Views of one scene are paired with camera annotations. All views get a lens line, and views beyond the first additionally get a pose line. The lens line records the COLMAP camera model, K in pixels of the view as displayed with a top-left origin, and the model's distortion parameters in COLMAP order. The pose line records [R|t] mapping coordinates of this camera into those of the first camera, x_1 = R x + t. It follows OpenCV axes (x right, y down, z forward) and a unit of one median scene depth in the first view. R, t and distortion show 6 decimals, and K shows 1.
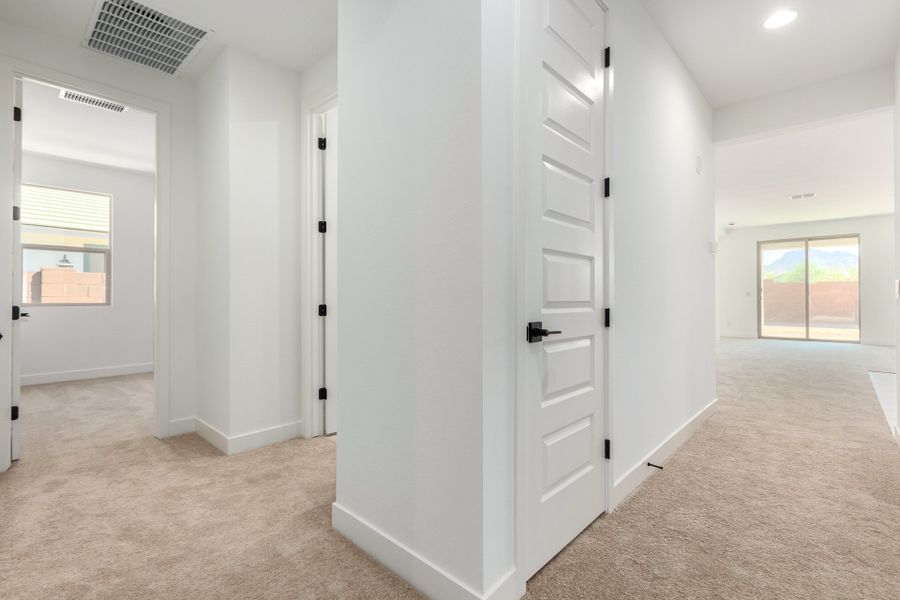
lens RADIAL K [[414.5, 0, 450.0], [0, 414.5, 300.0], [0, 0, 1]] dist [-0.001209, -0.000562]
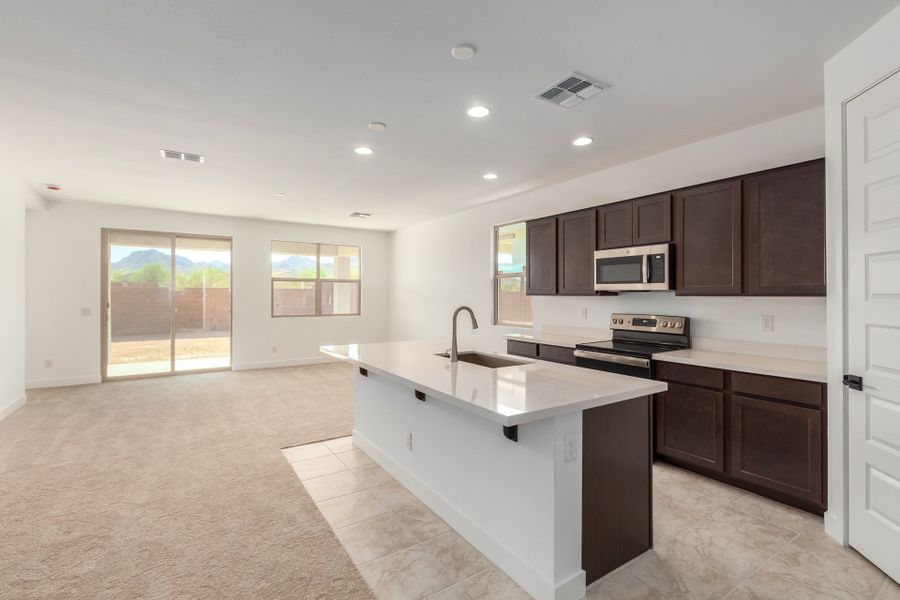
lens RADIAL K [[414.5, 0, 450.0], [0, 414.5, 300.0], [0, 0, 1]] dist [-0.001209, -0.000562]
pose [[0.233893, 0.000776, 0.972262, 0.269995], [-0.003825, 0.999993, 0.000122, -0.035266], [-0.972255, -0.003747, 0.233894, 0.359247]]
